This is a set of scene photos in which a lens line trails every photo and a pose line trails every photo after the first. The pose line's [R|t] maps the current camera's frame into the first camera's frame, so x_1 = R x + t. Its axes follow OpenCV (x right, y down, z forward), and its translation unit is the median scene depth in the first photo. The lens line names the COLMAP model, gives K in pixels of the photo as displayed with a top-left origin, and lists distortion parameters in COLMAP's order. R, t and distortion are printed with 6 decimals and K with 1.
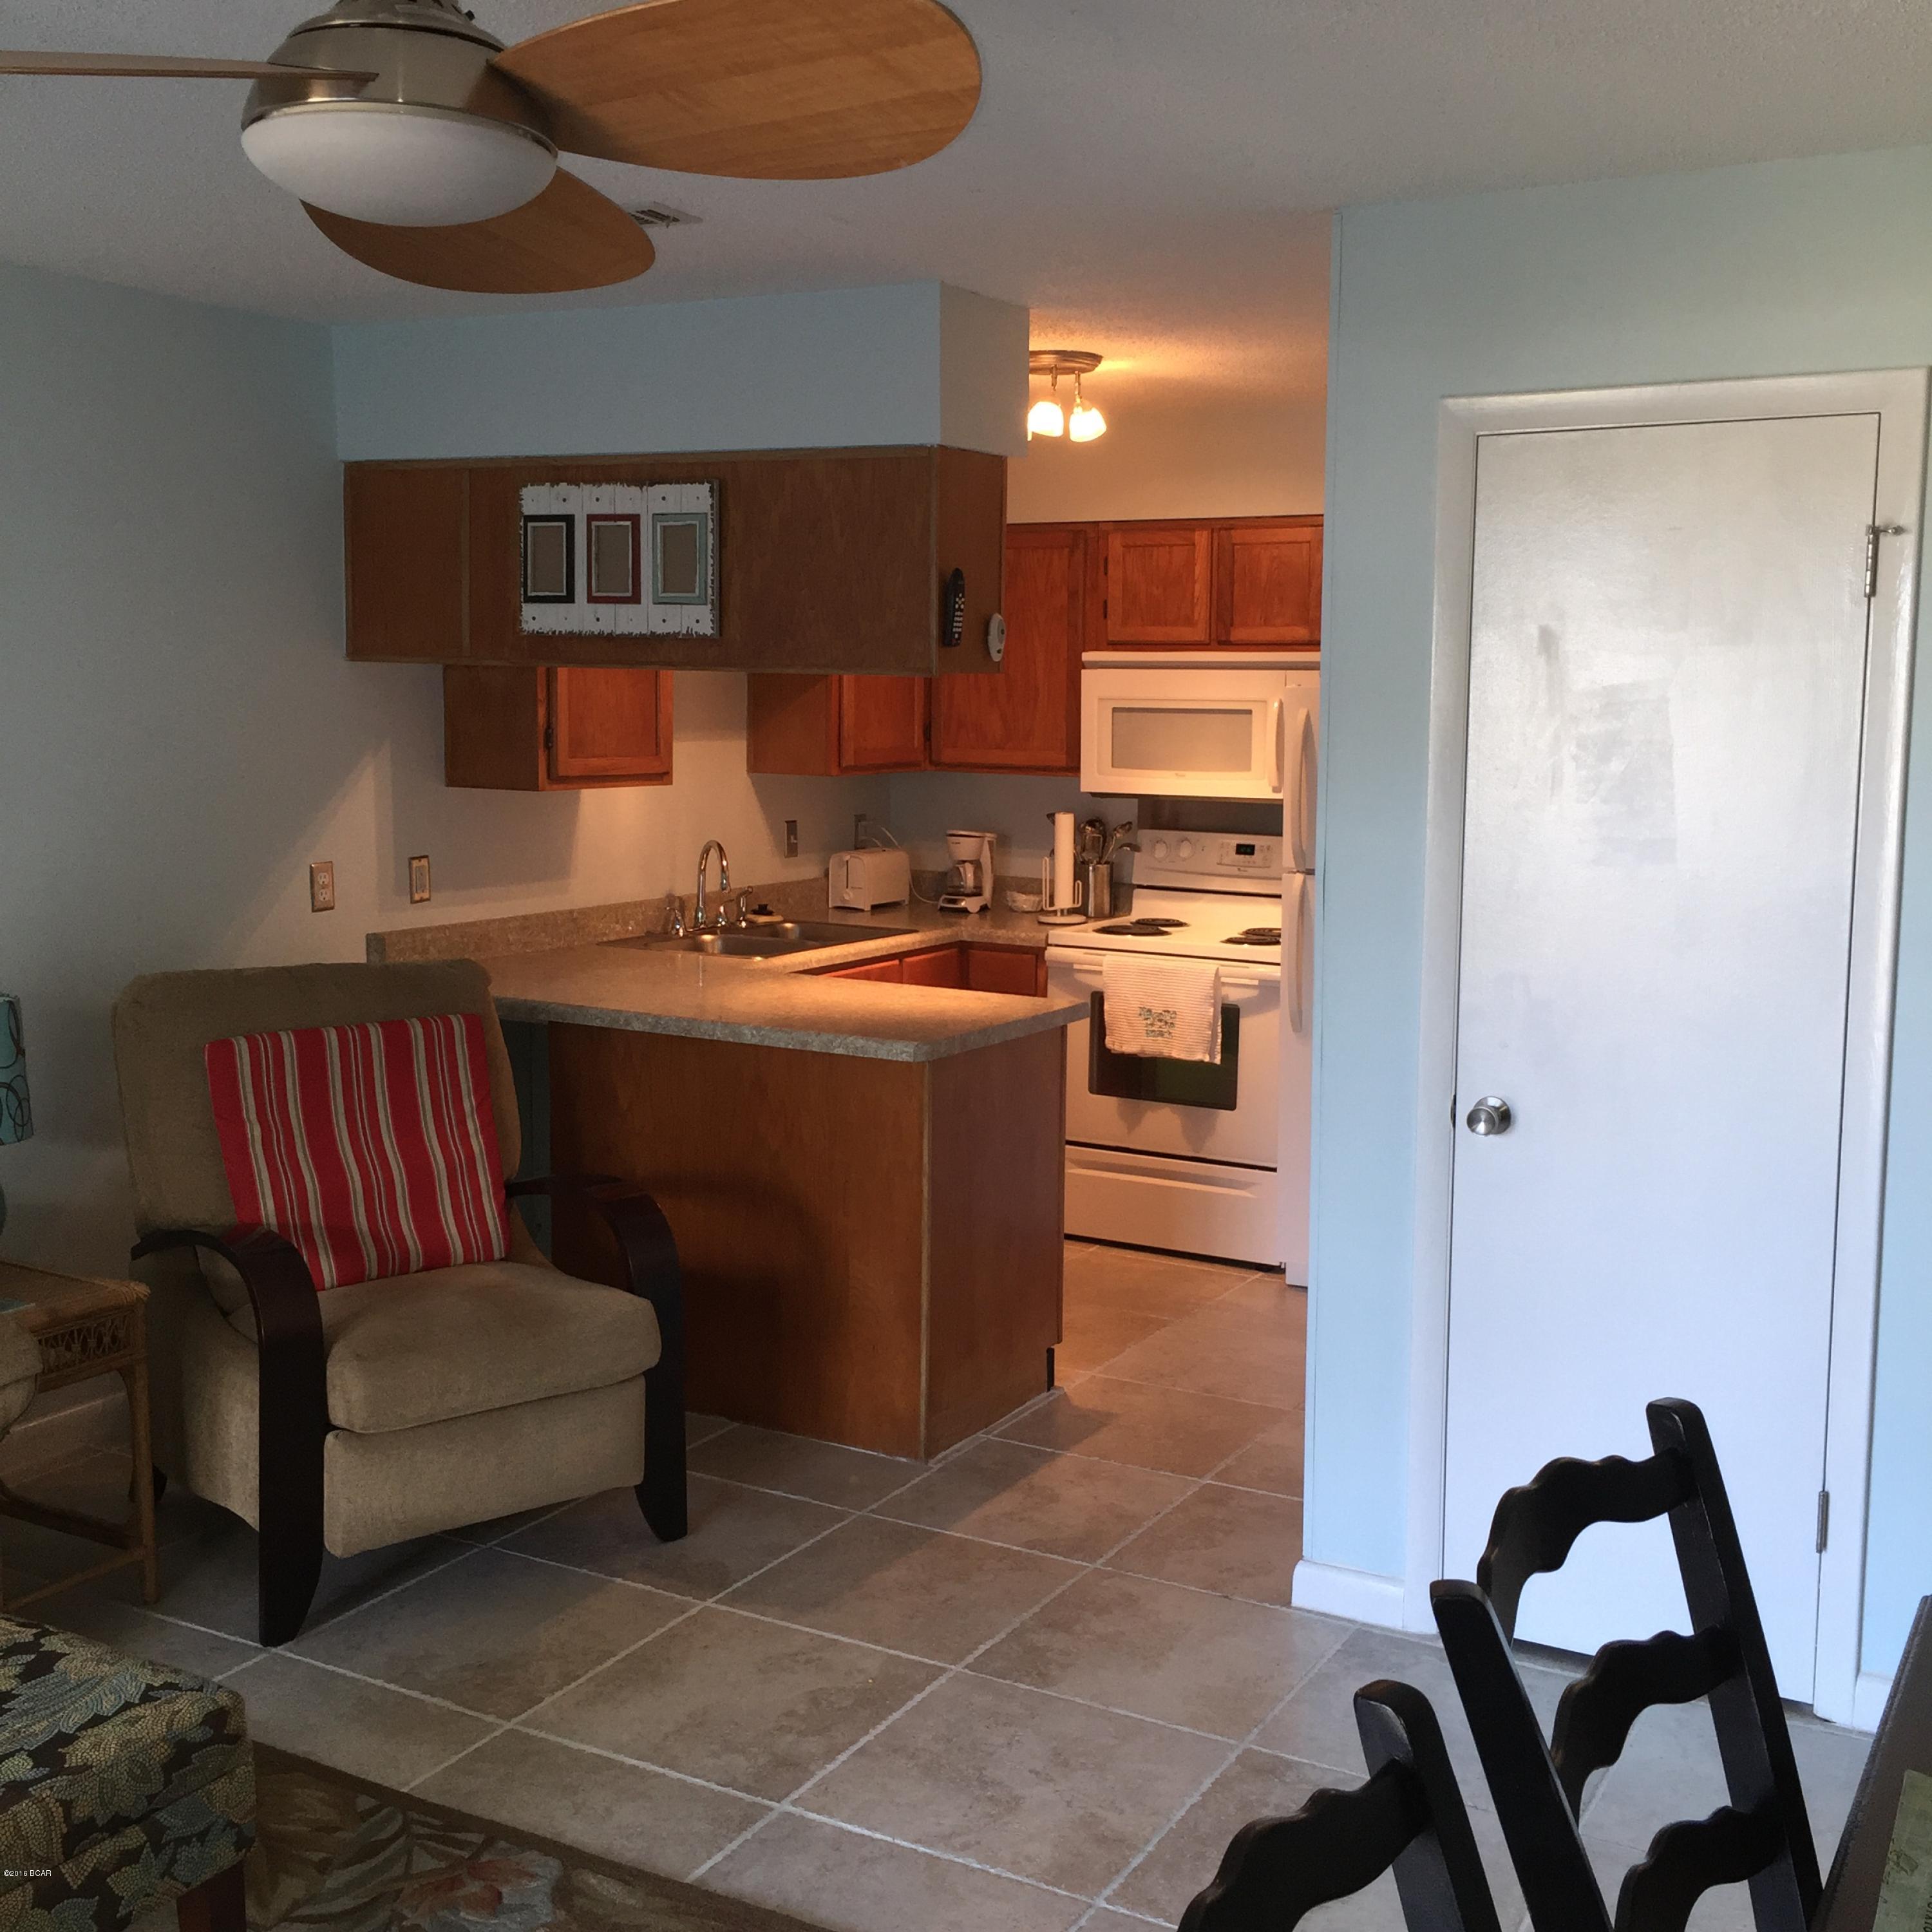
lens RADIAL K [[2207.6, 0, 991.5], [0, 2207.6, 940.8], [0, 0, 1]] dist [0.076359, -0.081430]
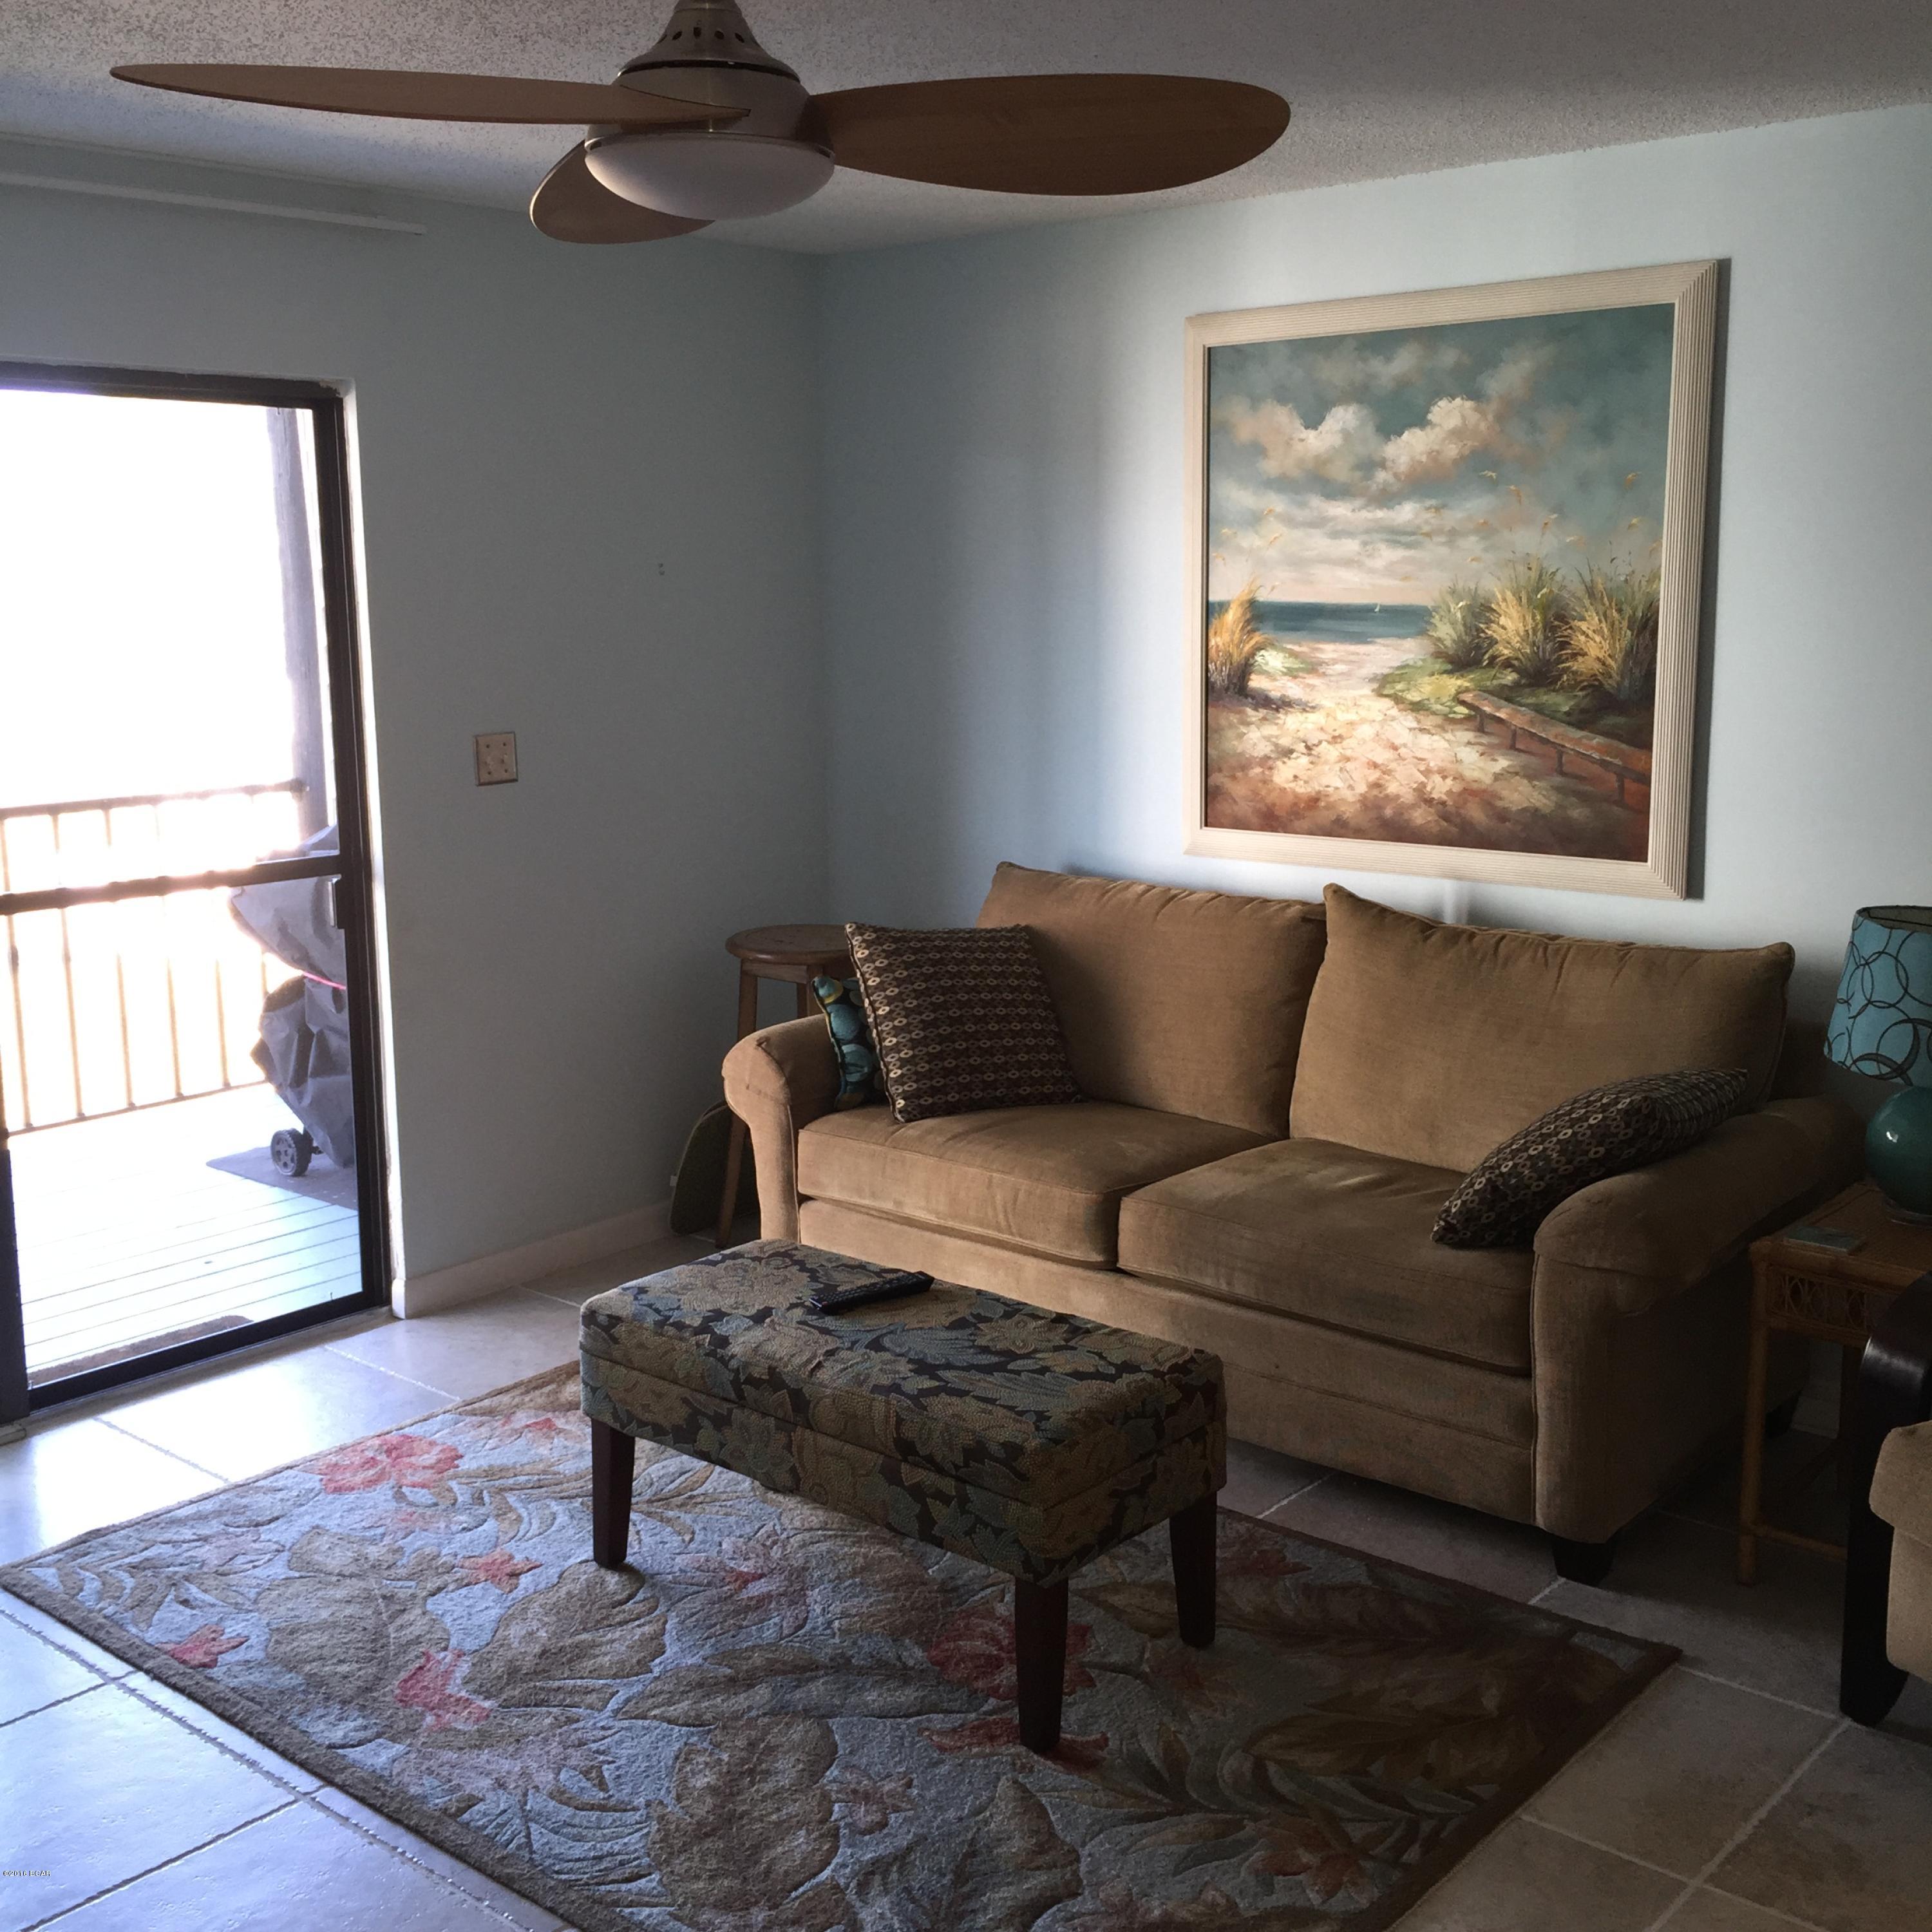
lens RADIAL K [[2206.0, 0, 979.9], [0, 2206.0, 947.9], [0, 0, 1]] dist [0.093681, -0.141085]
pose [[-0.200154, 0.159754, -0.966653, 0.382947], [-0.108909, 0.976875, 0.183994, -0.068199], [0.973693, 0.142104, -0.178127, 0.571409]]
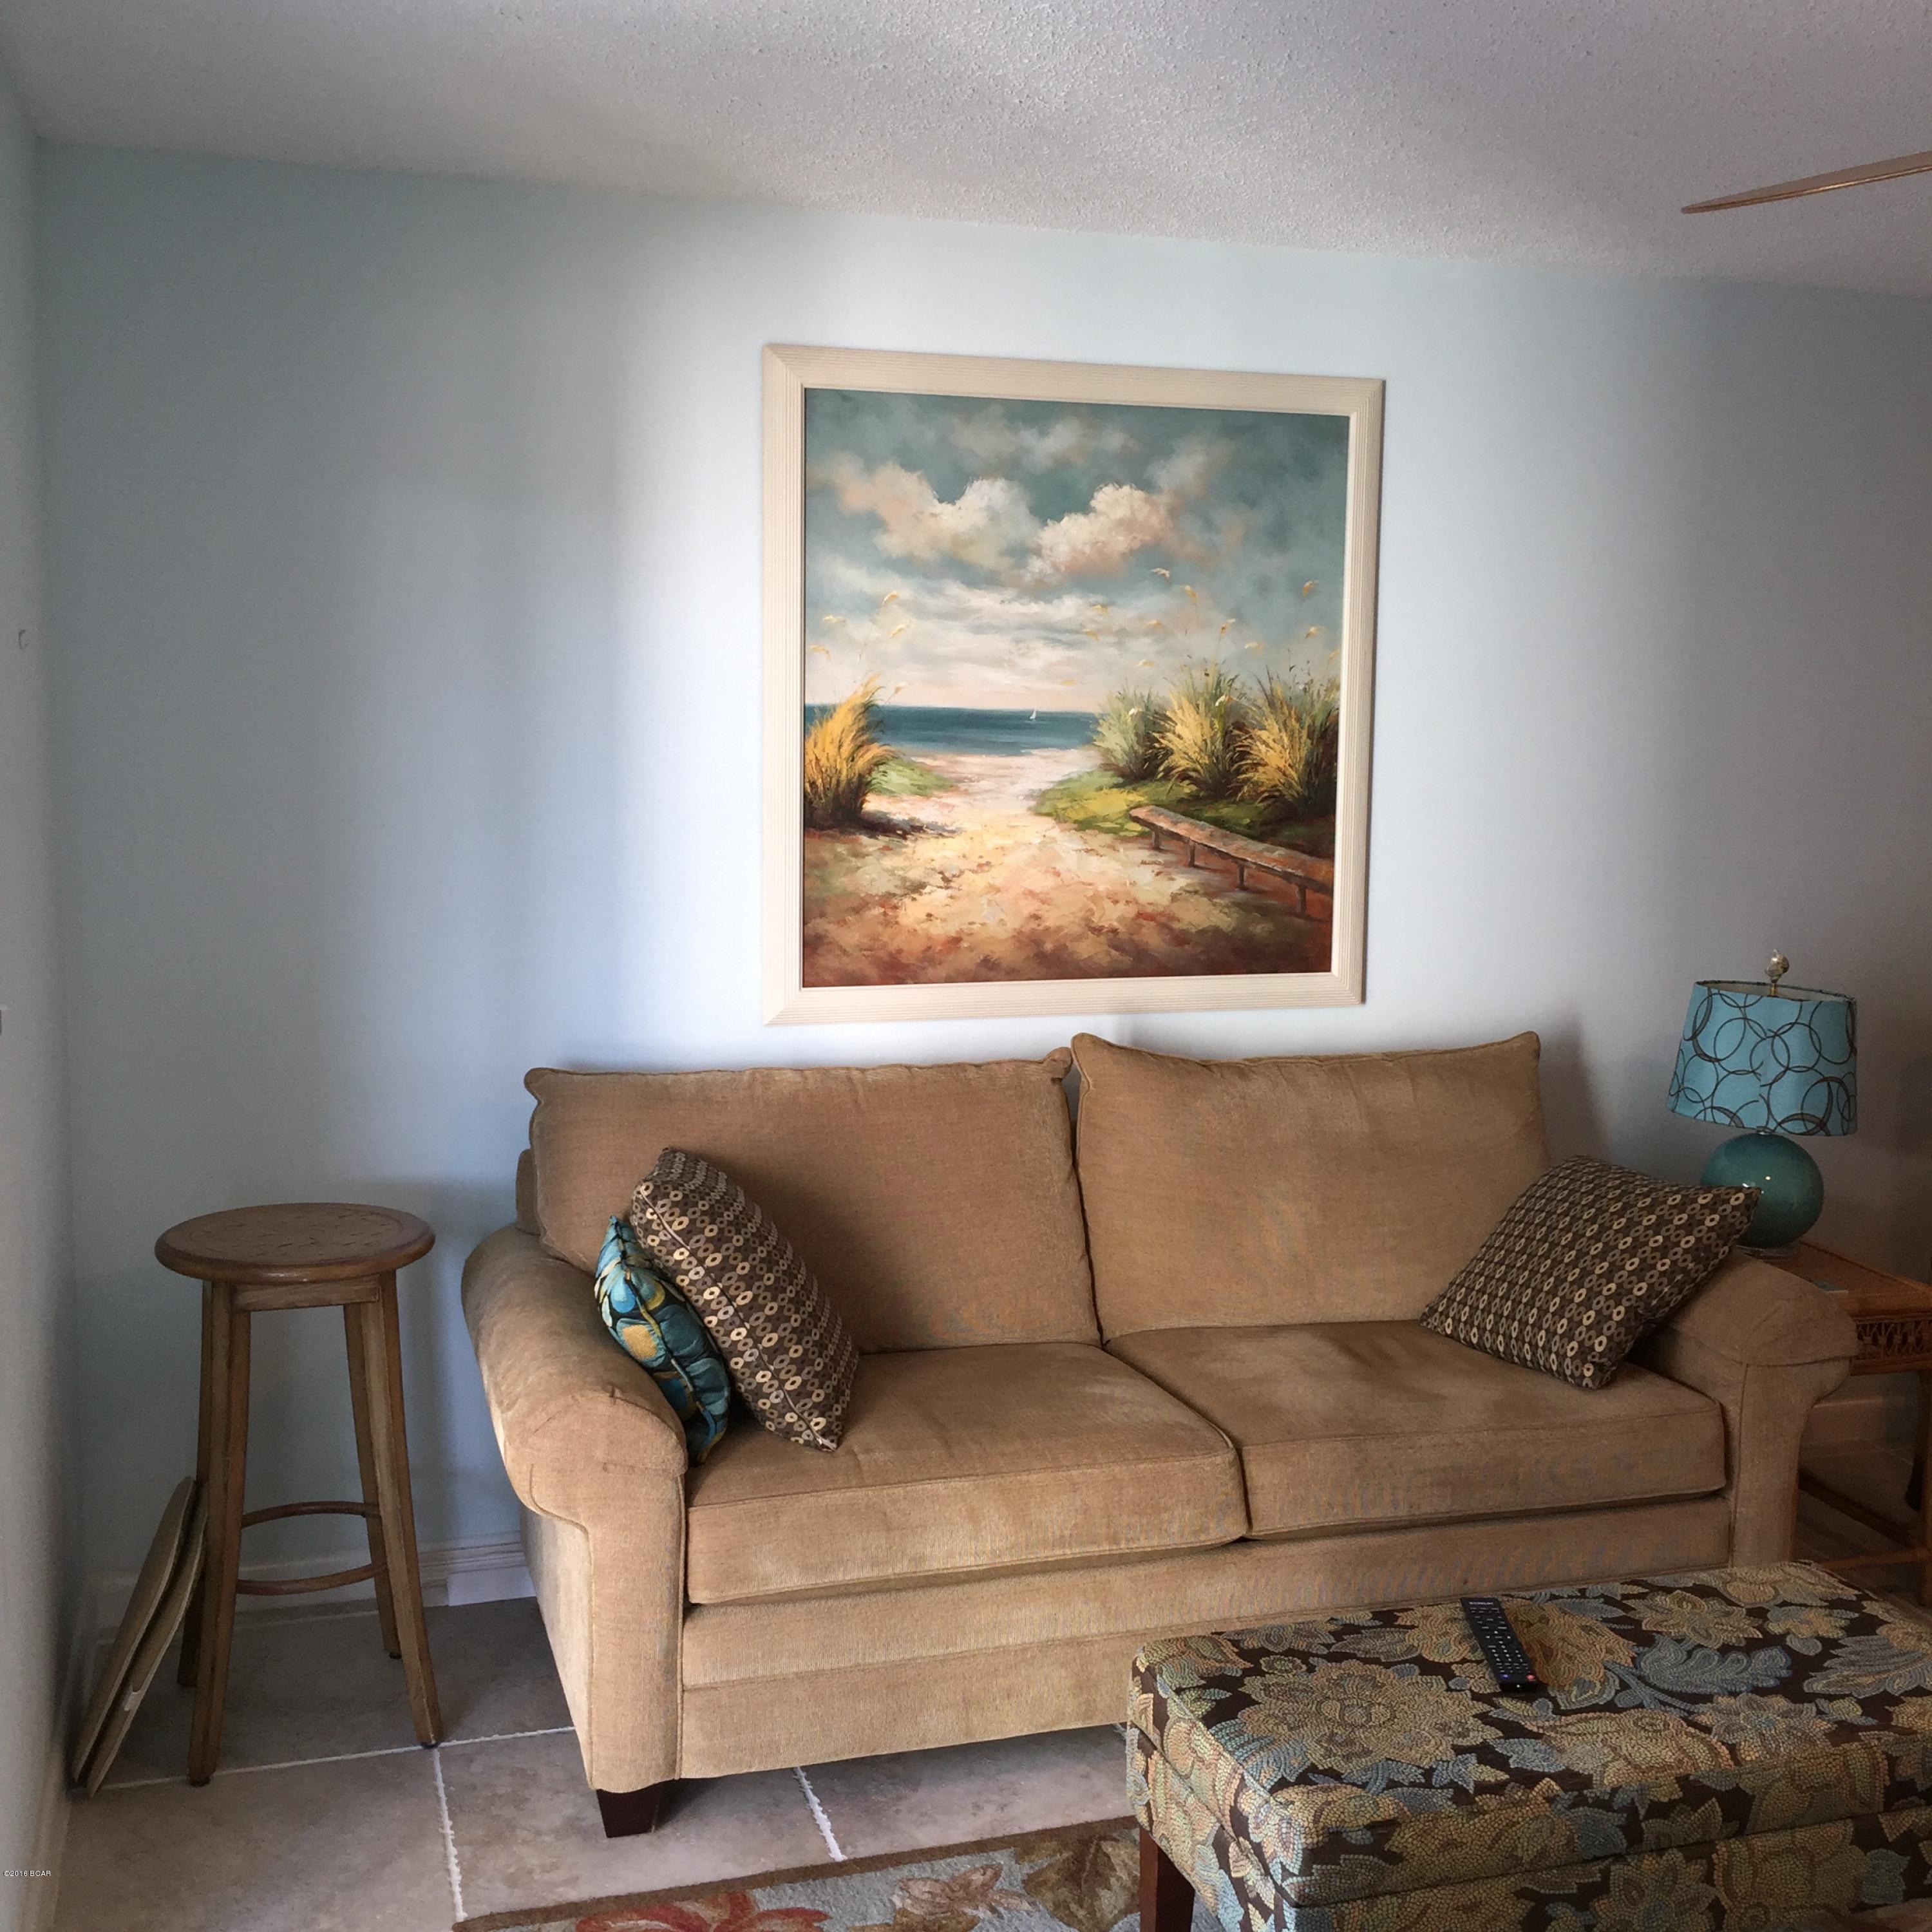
lens RADIAL K [[2206.0, 0, 979.9], [0, 2206.0, 947.9], [0, 0, 1]] dist [0.093681, -0.141085]
pose [[0.729108, 0.087148, -0.678827, -0.019610], [-0.090573, 0.995422, 0.030511, 0.005188], [0.678379, 0.039238, 0.733664, -0.036741]]
